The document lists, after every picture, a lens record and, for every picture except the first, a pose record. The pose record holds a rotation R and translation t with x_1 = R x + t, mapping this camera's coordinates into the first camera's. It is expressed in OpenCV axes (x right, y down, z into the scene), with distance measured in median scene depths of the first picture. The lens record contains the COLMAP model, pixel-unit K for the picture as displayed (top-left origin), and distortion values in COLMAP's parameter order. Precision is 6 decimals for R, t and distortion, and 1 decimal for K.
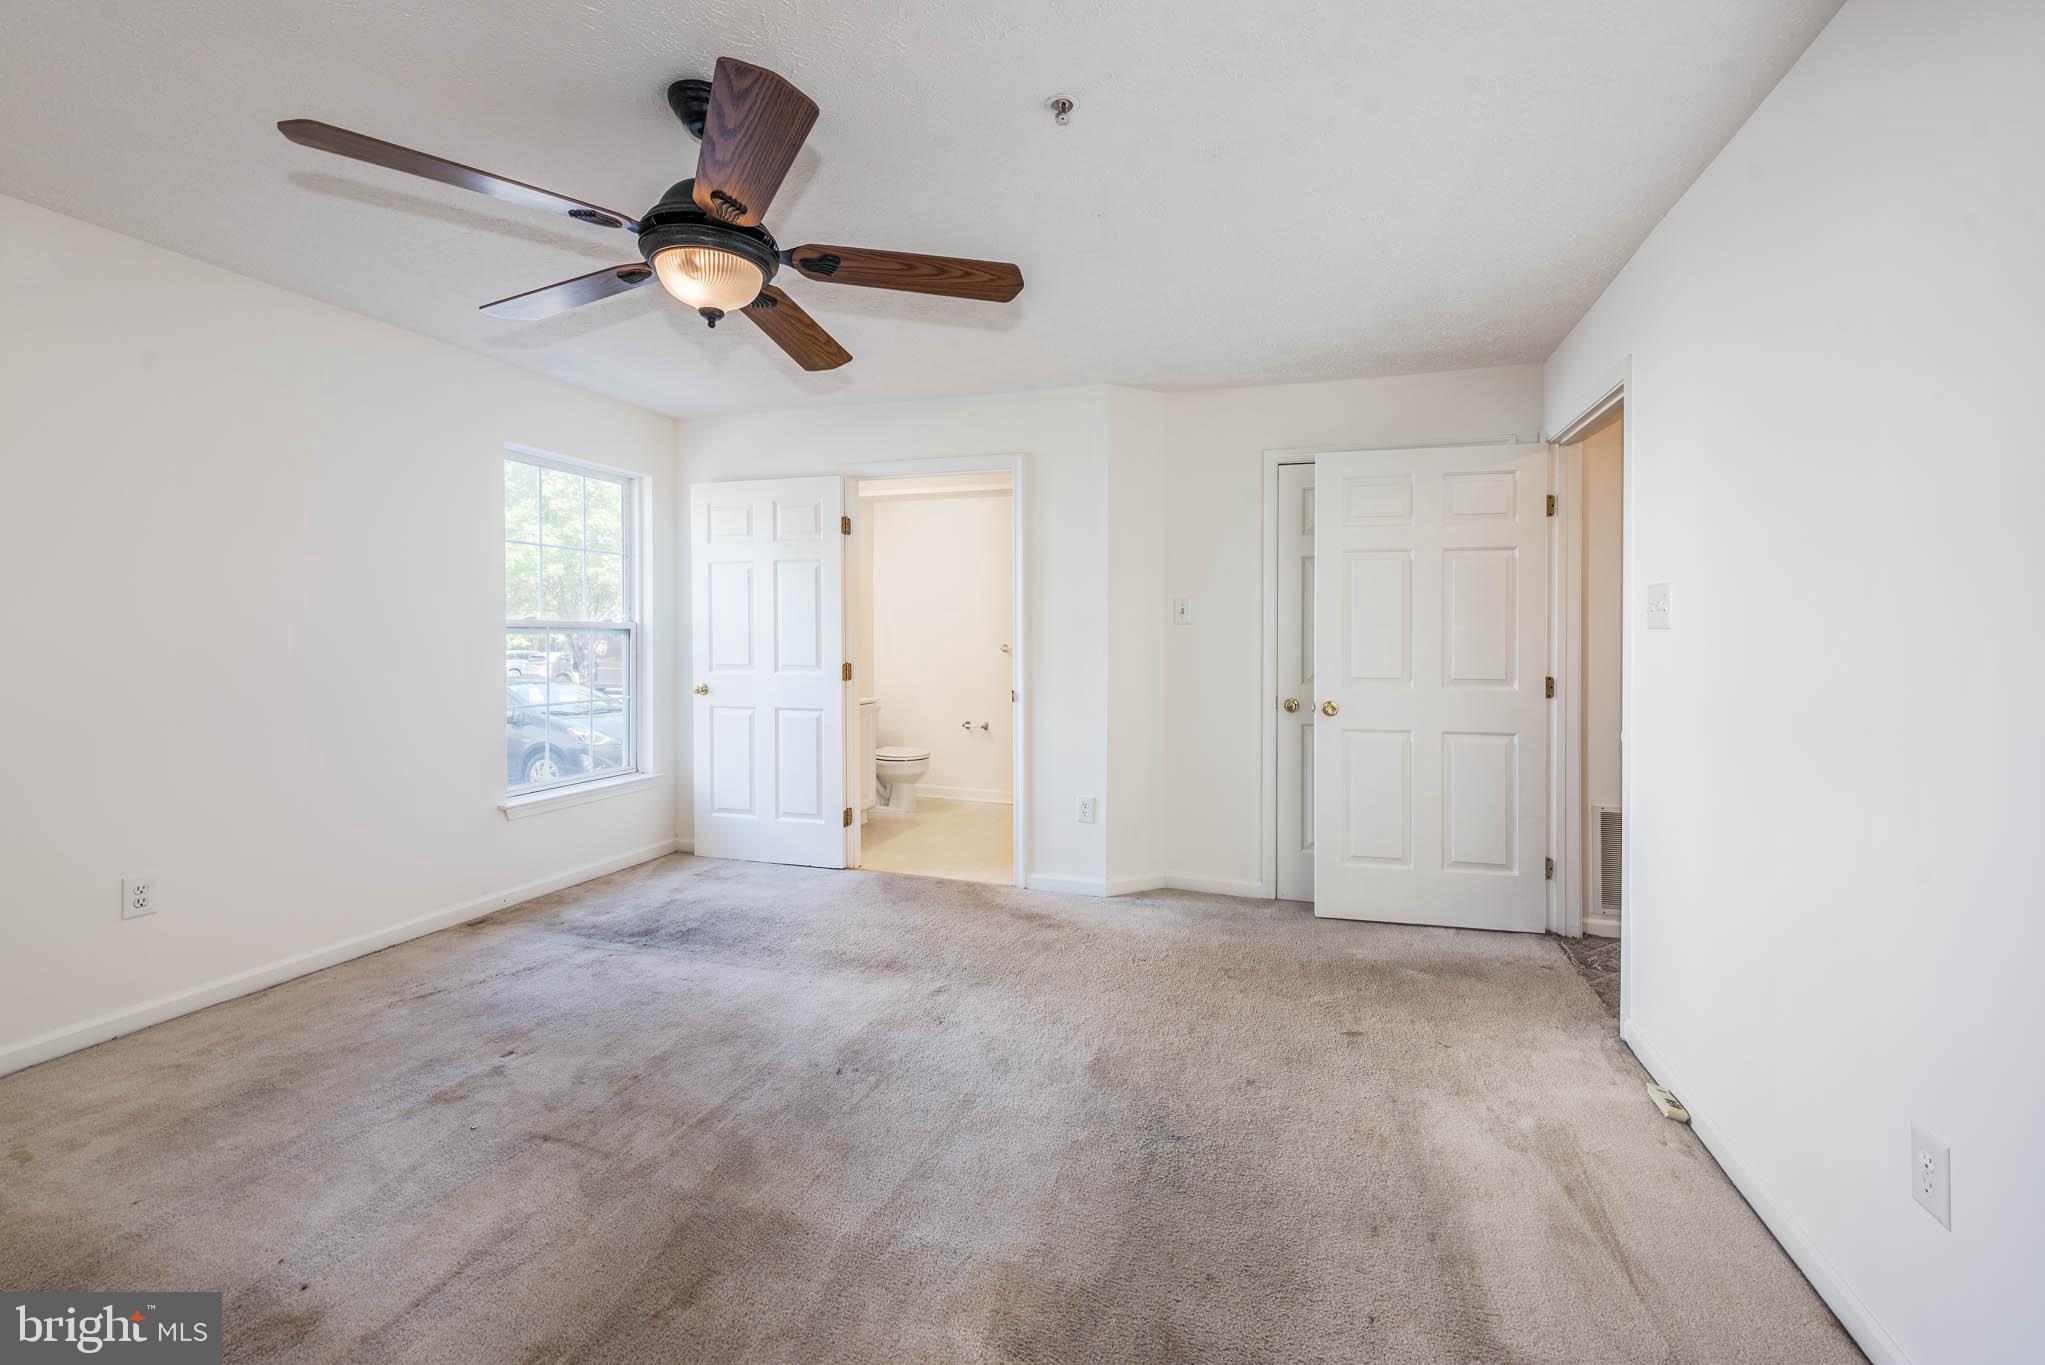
lens RADIAL K [[828.3, 0, 991.5], [0, 828.3, 642.5], [0, 0, 1]] dist [0.007690, -0.000401]
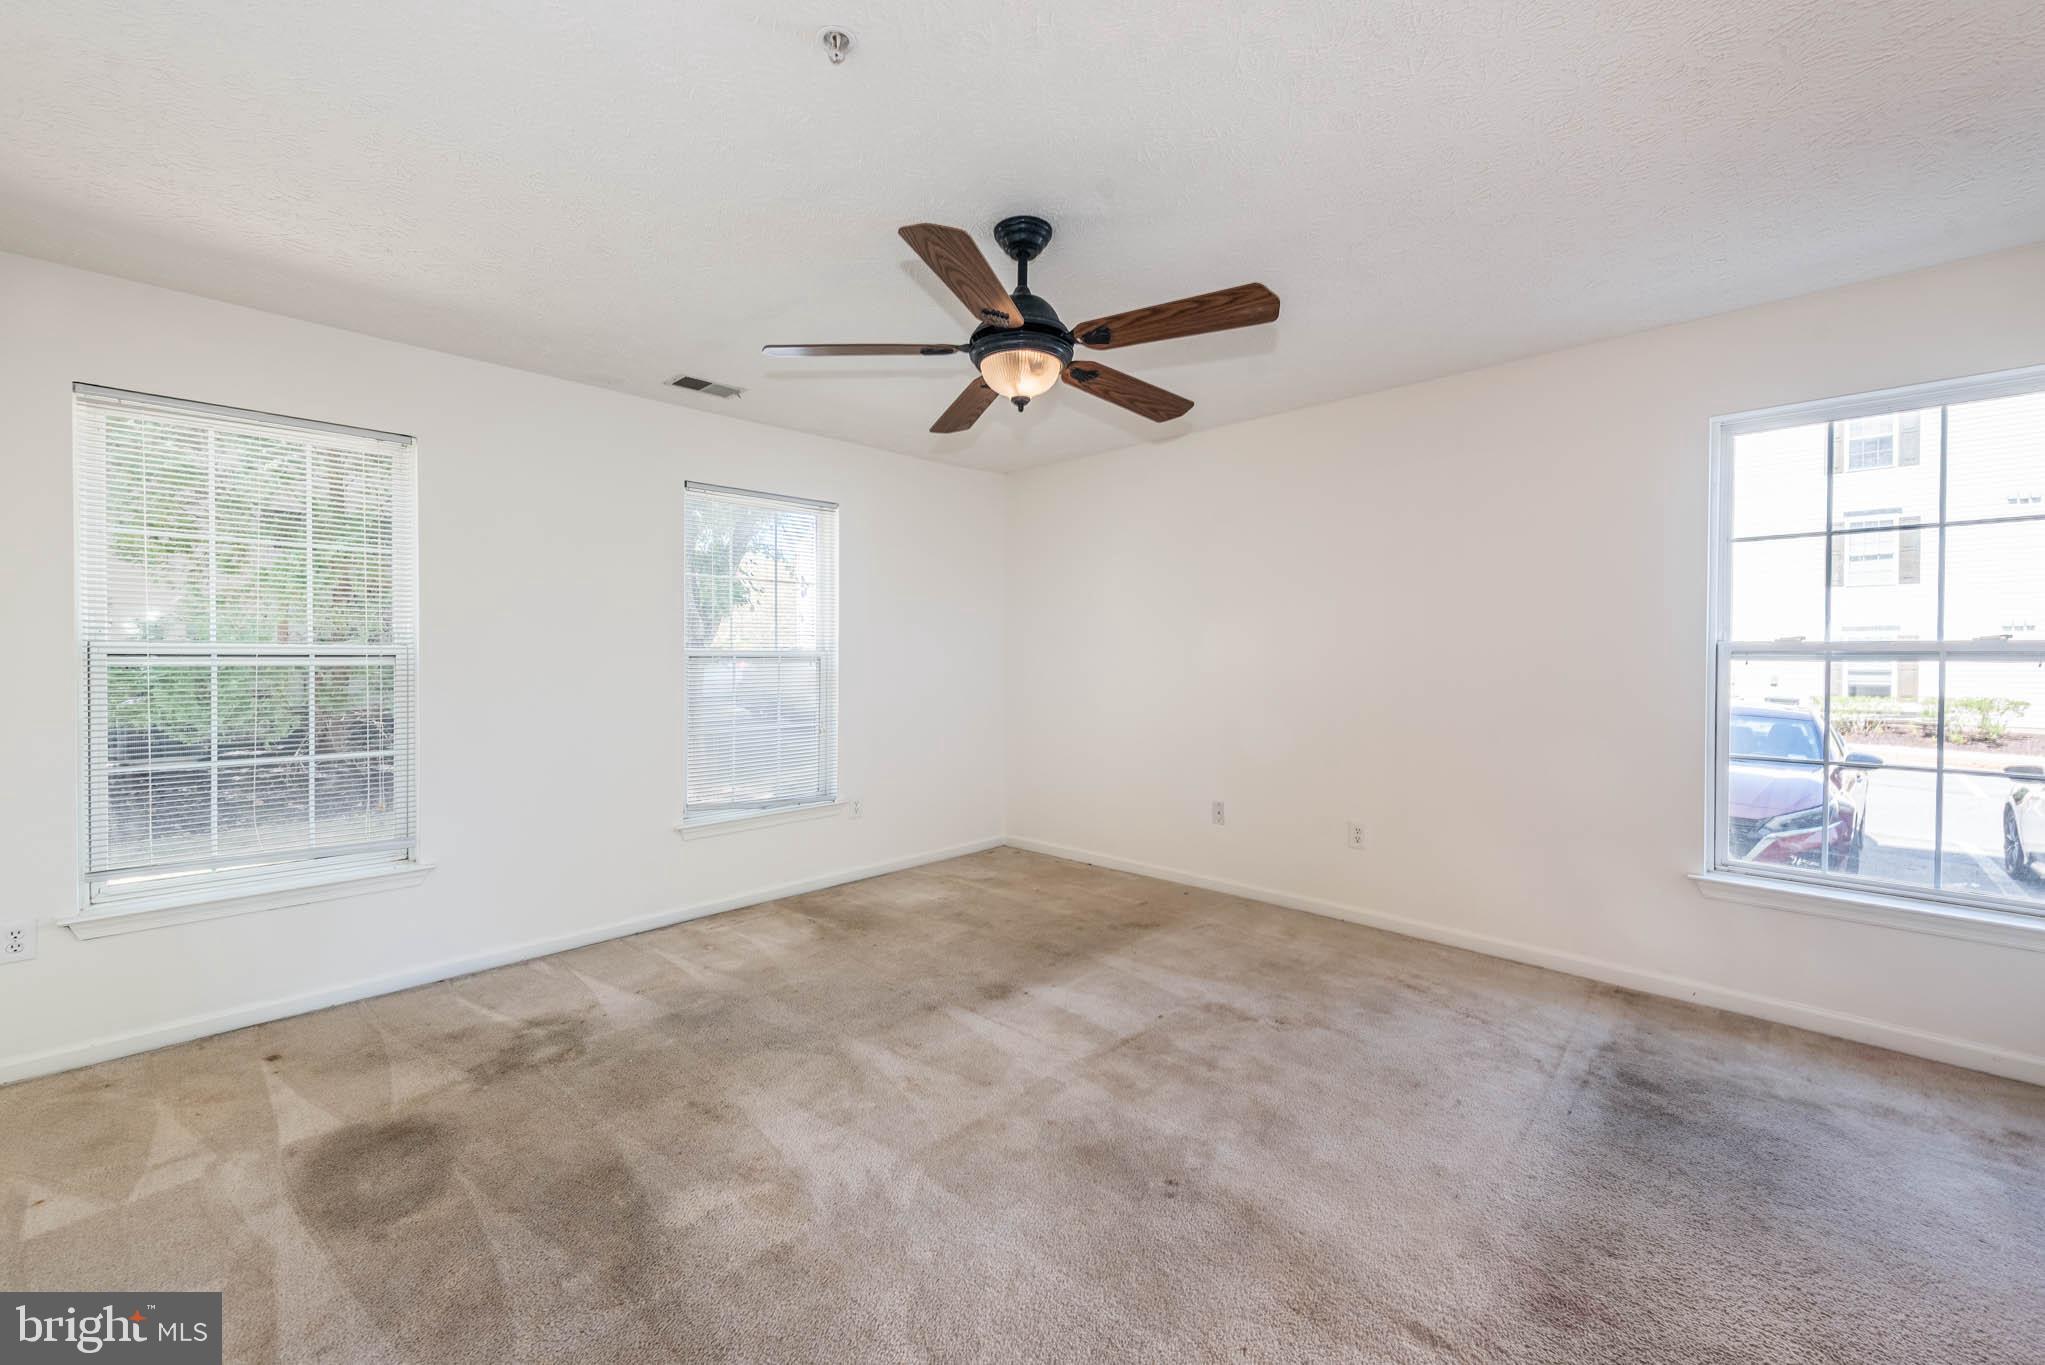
lens RADIAL K [[799.4, 0, 1019.8], [0, 799.4, 687.5], [0, 0, 1]] dist [0.006509, -0.000141]
pose [[-0.373805, 0.036694, -0.926781, 0.419715], [-0.014732, 0.998856, 0.045490, -0.011015], [0.927390, 0.030657, -0.372837, 0.784134]]
